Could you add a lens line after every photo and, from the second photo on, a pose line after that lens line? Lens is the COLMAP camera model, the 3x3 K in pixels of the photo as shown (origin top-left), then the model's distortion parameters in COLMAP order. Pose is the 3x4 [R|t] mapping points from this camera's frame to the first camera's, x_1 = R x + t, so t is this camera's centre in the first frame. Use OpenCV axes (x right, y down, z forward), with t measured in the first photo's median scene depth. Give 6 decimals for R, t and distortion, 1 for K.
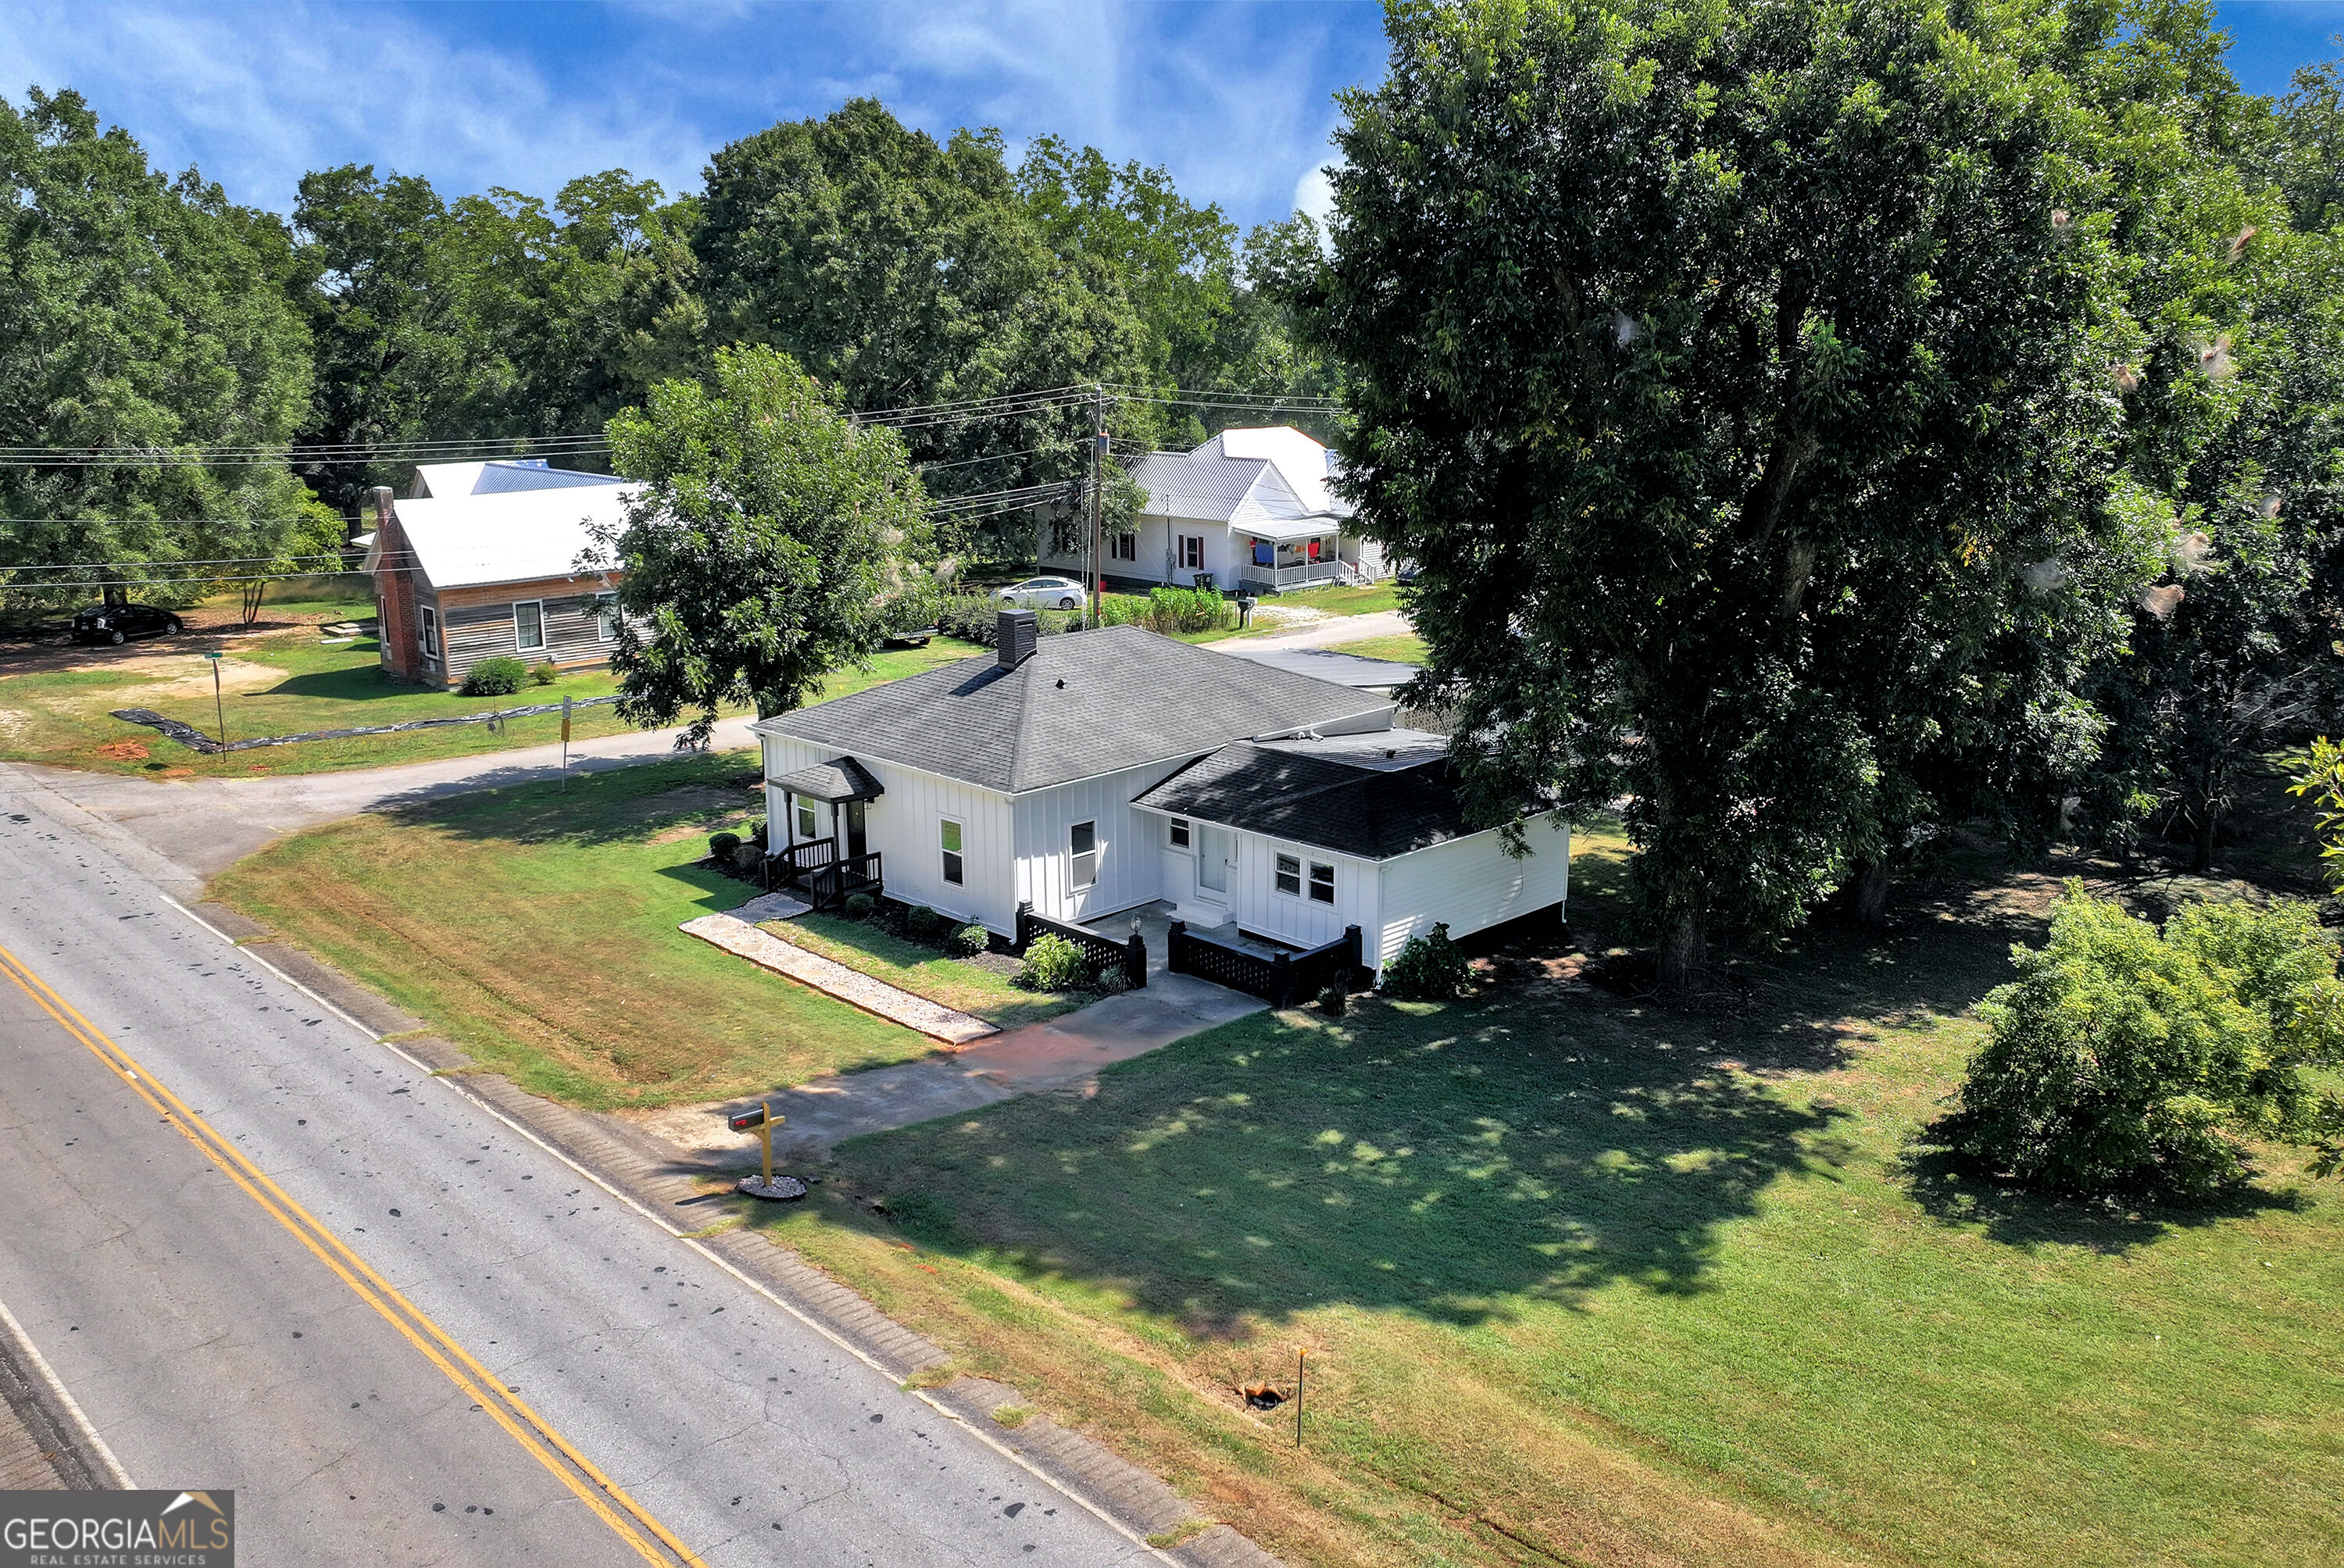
lens RADIAL K [[1721.2, 0, 1169.9], [0, 1721.2, 776.7], [0, 0, 1]] dist [-0.009410, -0.009346]
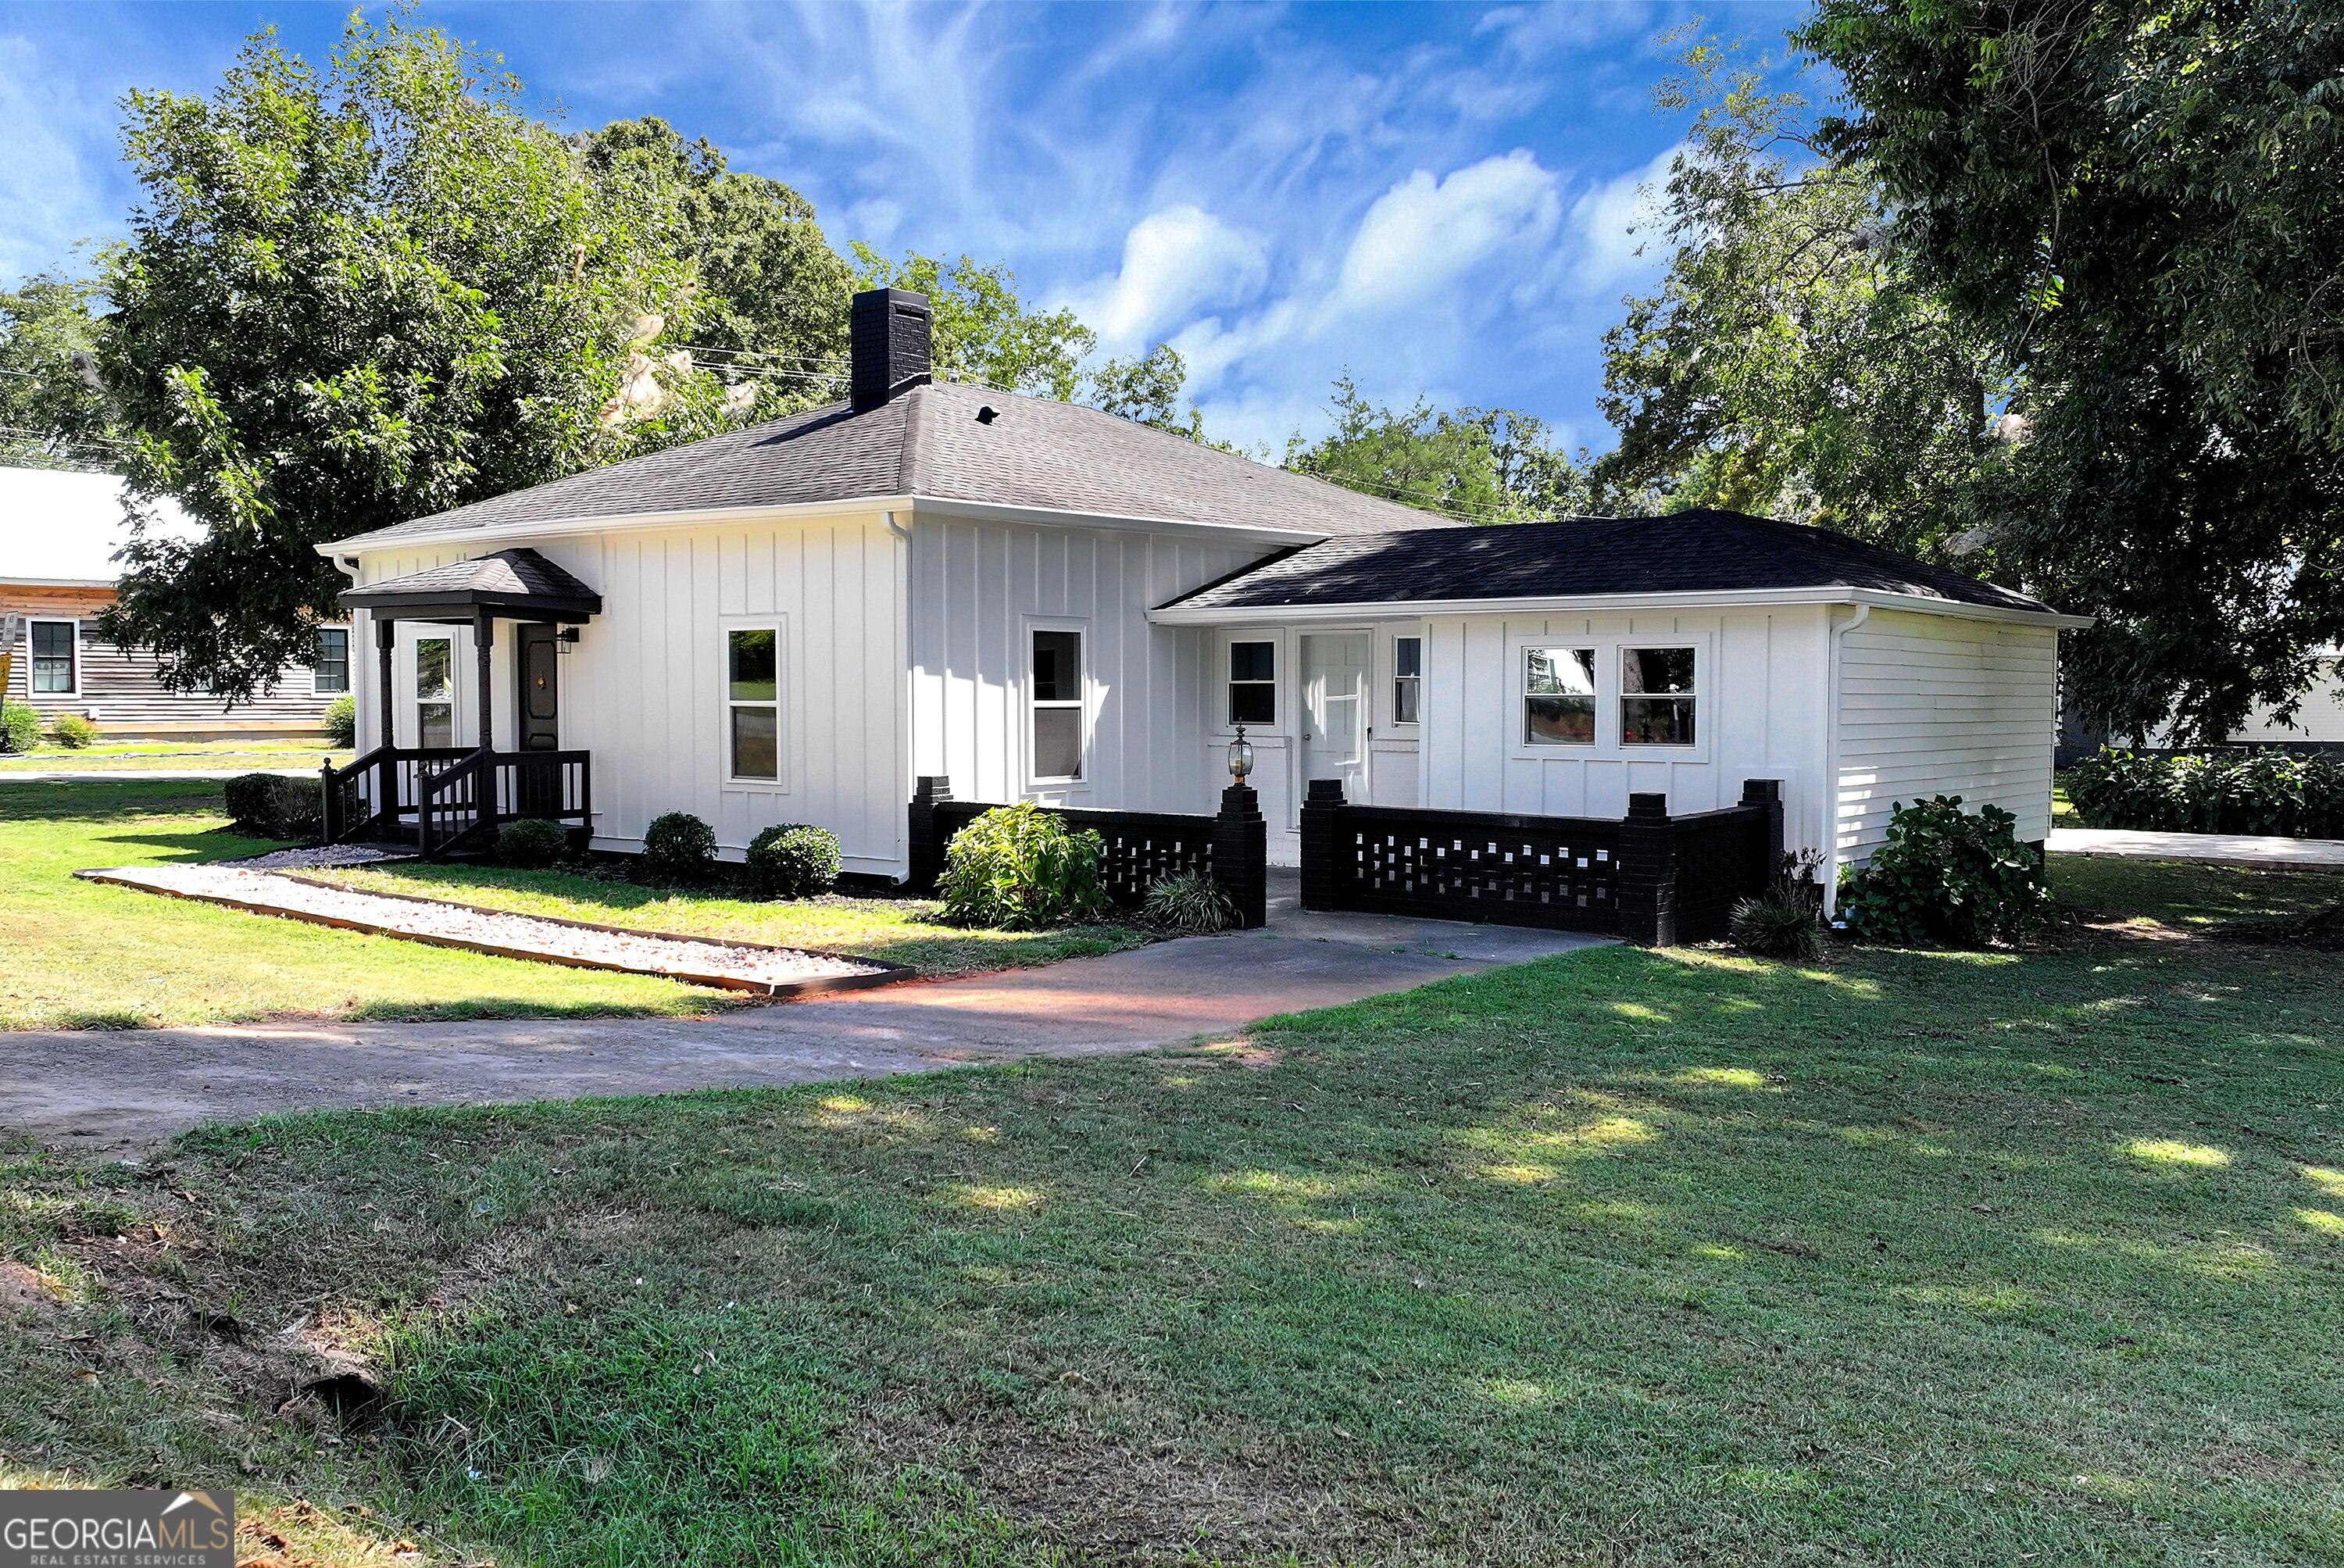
lens RADIAL K [[1901.0, 0, 1164.8], [0, 1901.0, 770.9], [0, 0, 1]] dist [0.011484, -0.002826]
pose [[0.995198, -0.000368, 0.097880, -0.072523], [0.017959, 0.983703, -0.178900, 0.153930], [-0.096219, 0.179799, 0.978986, 0.540128]]
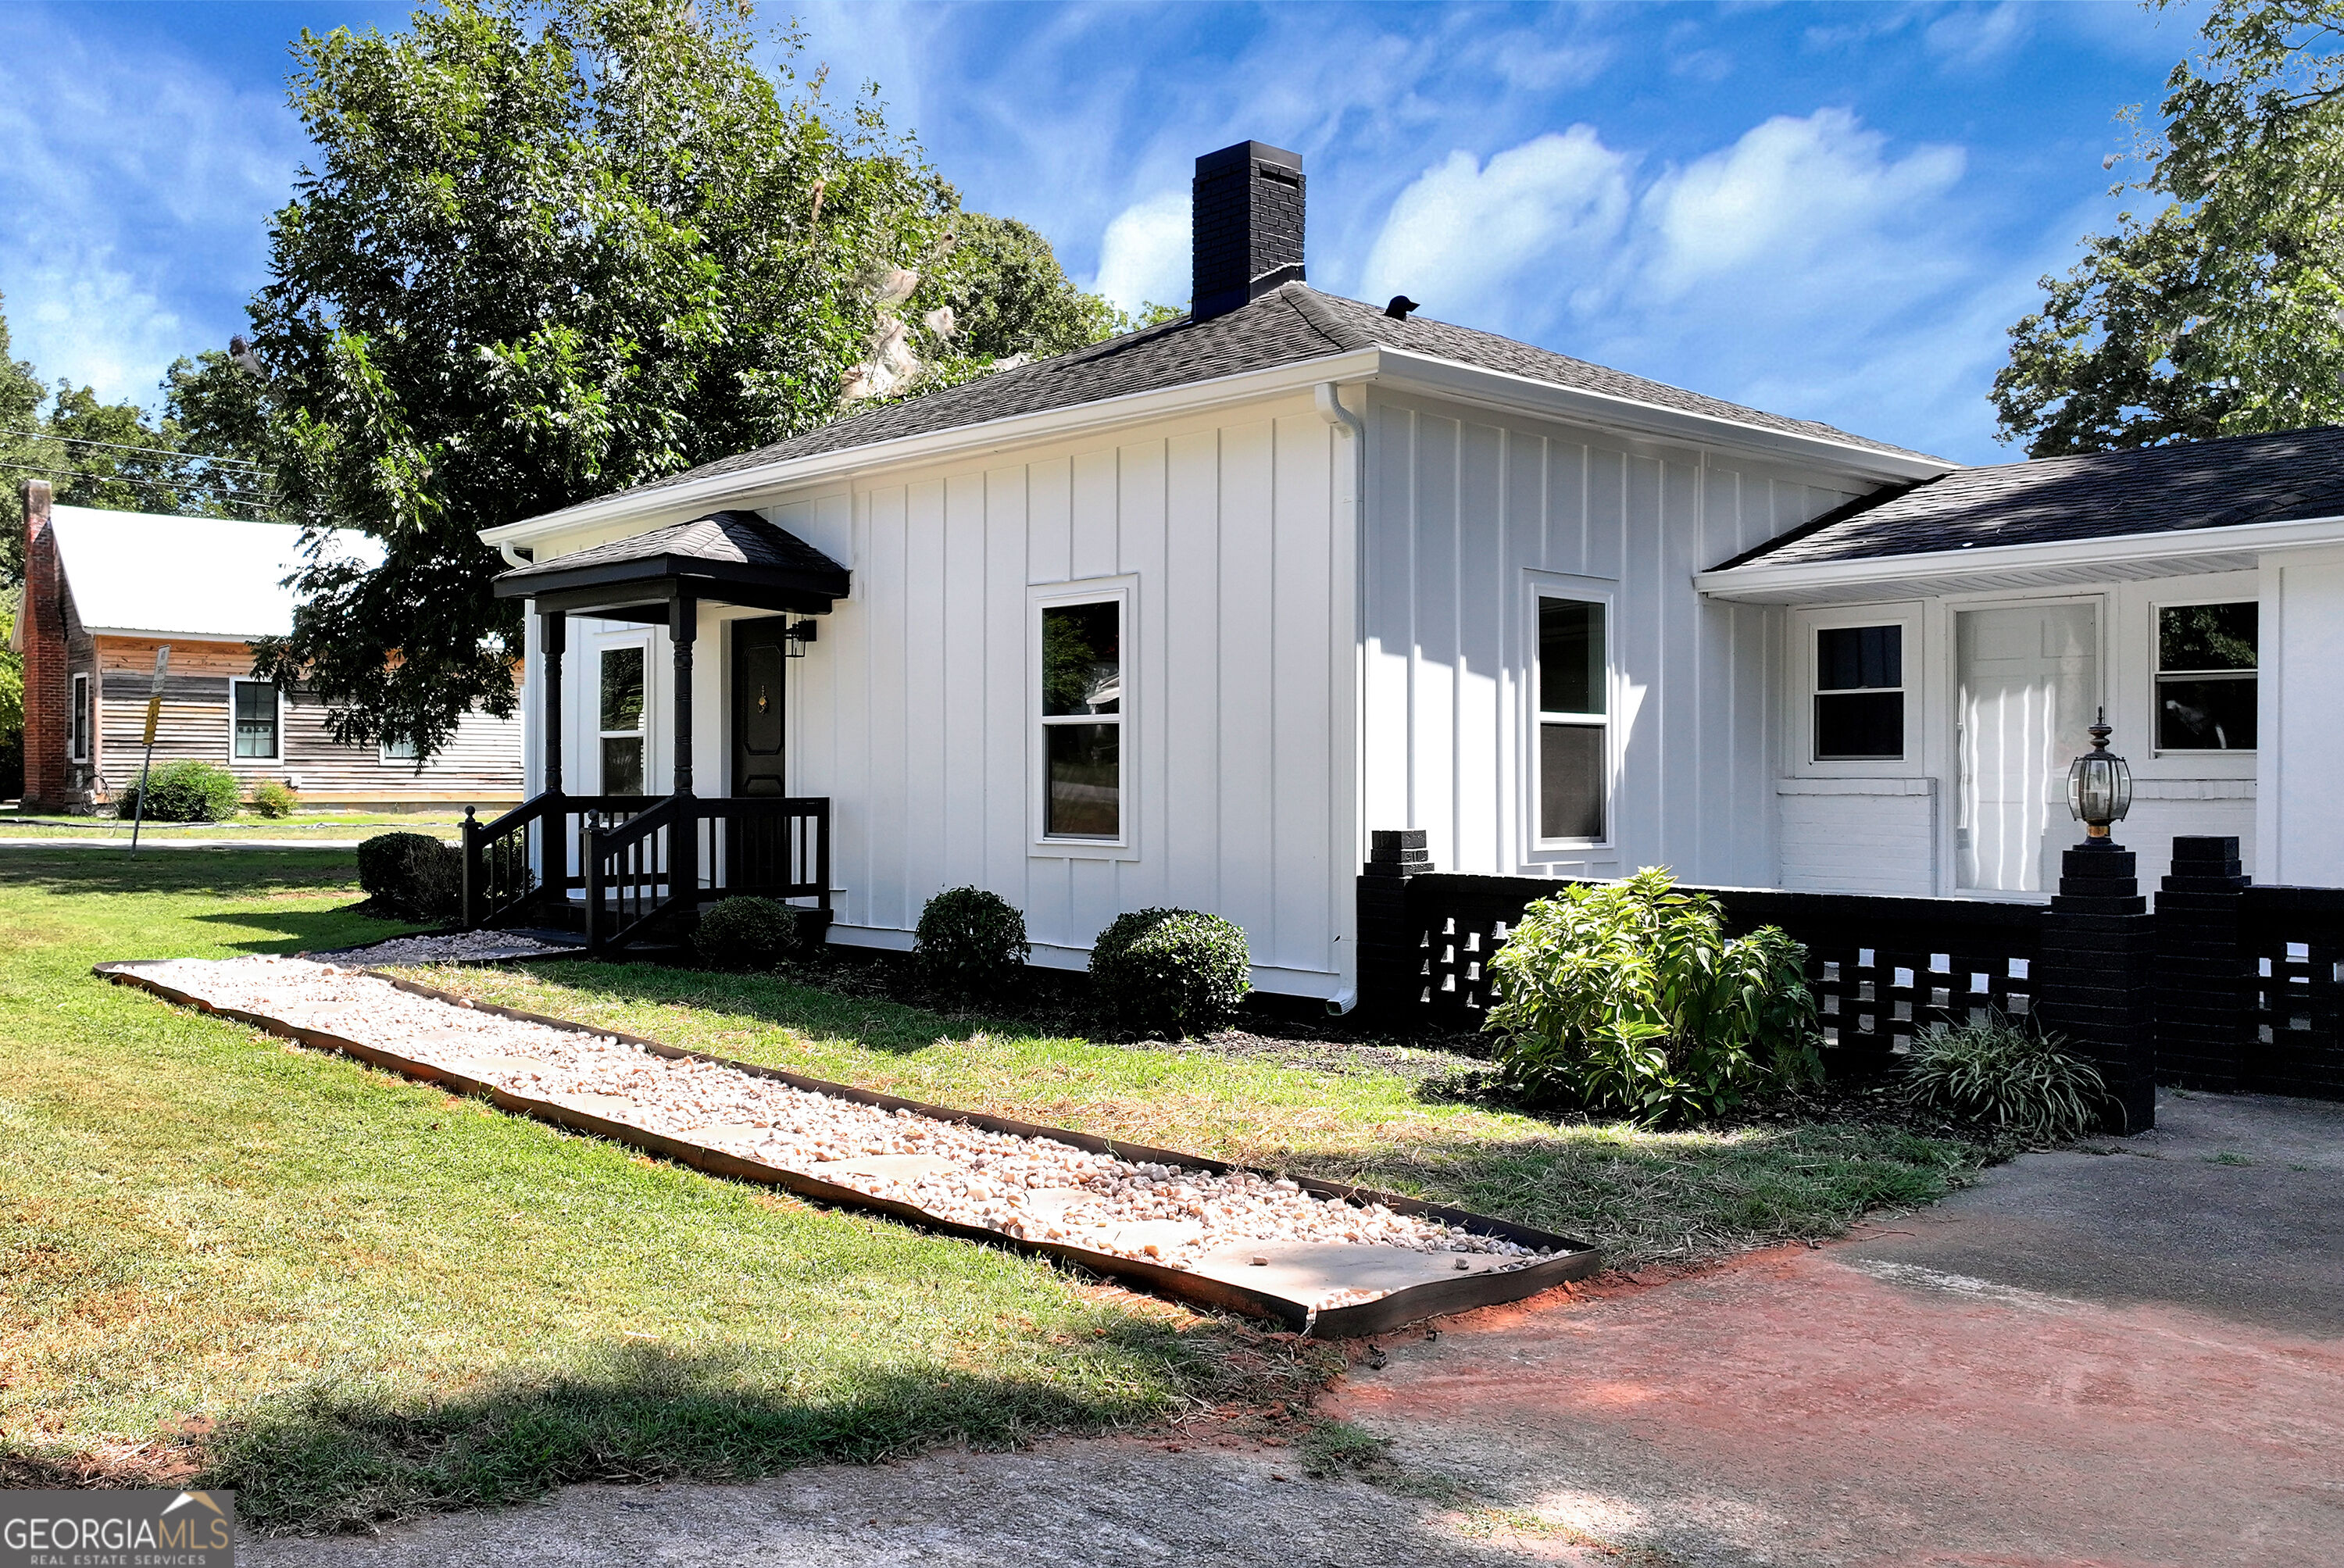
lens RADIAL K [[1915.2, 0, 1047.1], [0, 1915.2, 779.6], [0, 0, 1]] dist [0.011756, 0.001931]
pose [[0.997508, 0.005397, -0.070350, -0.114189], [-0.020811, 0.975219, -0.220261, 0.125964], [0.067418, 0.221176, 0.972901, 0.725694]]
